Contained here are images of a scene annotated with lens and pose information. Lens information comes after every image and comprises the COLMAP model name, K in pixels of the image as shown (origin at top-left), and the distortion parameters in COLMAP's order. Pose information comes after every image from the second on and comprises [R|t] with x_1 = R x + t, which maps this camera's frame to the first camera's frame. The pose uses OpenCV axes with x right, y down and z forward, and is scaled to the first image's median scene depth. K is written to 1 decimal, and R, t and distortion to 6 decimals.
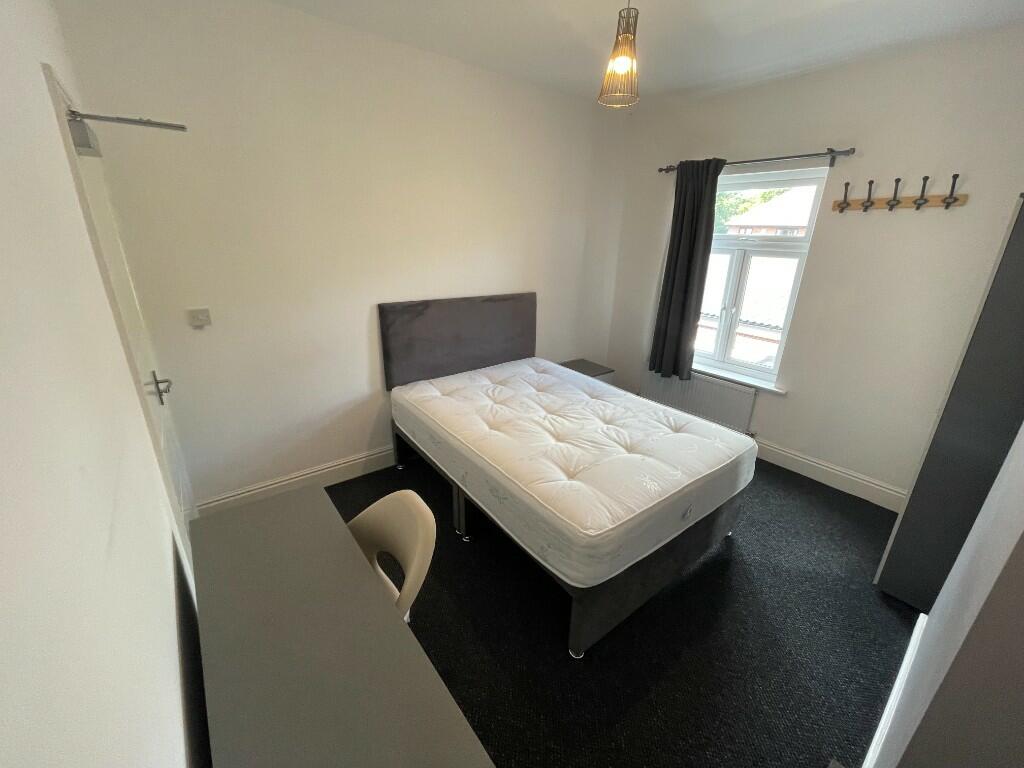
lens RADIAL K [[414.7, 0, 511.3], [0, 414.7, 380.0], [0, 0, 1]] dist [0.000749, 0.000023]
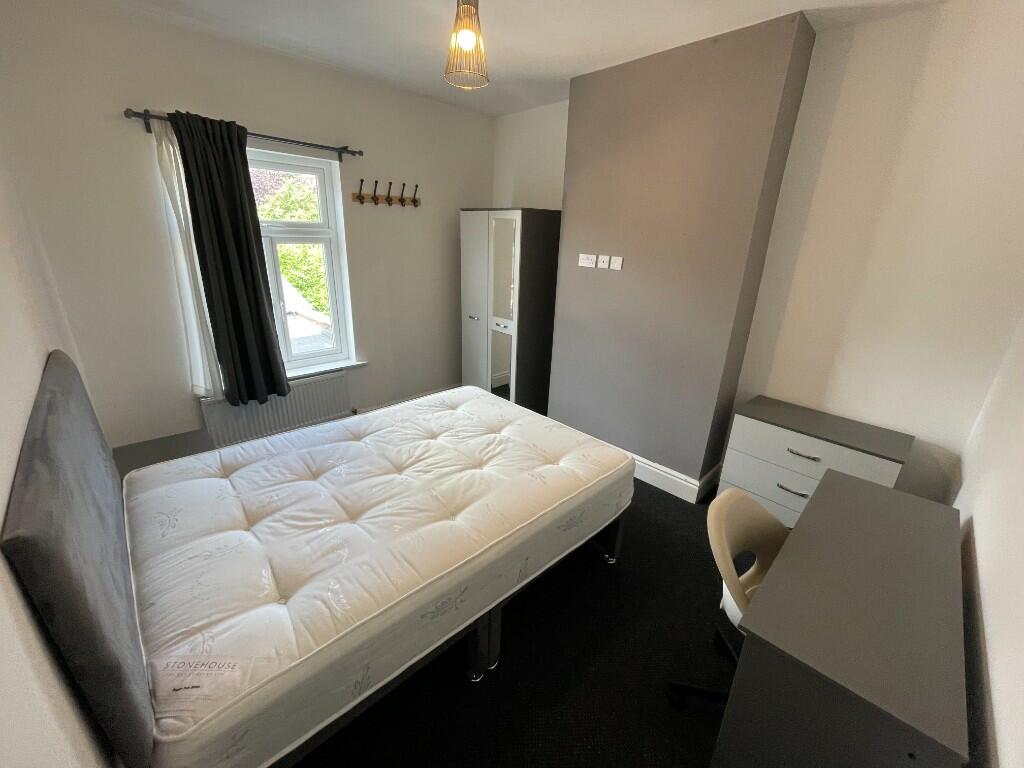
lens RADIAL K [[414.7, 0, 511.3], [0, 414.7, 380.0], [0, 0, 1]] dist [0.000749, 0.000023]
pose [[-0.102564, -0.356417, 0.928681, -0.549631], [0.298323, 0.879608, 0.370531, -0.274608], [-0.948938, 0.315050, 0.016111, 0.737395]]
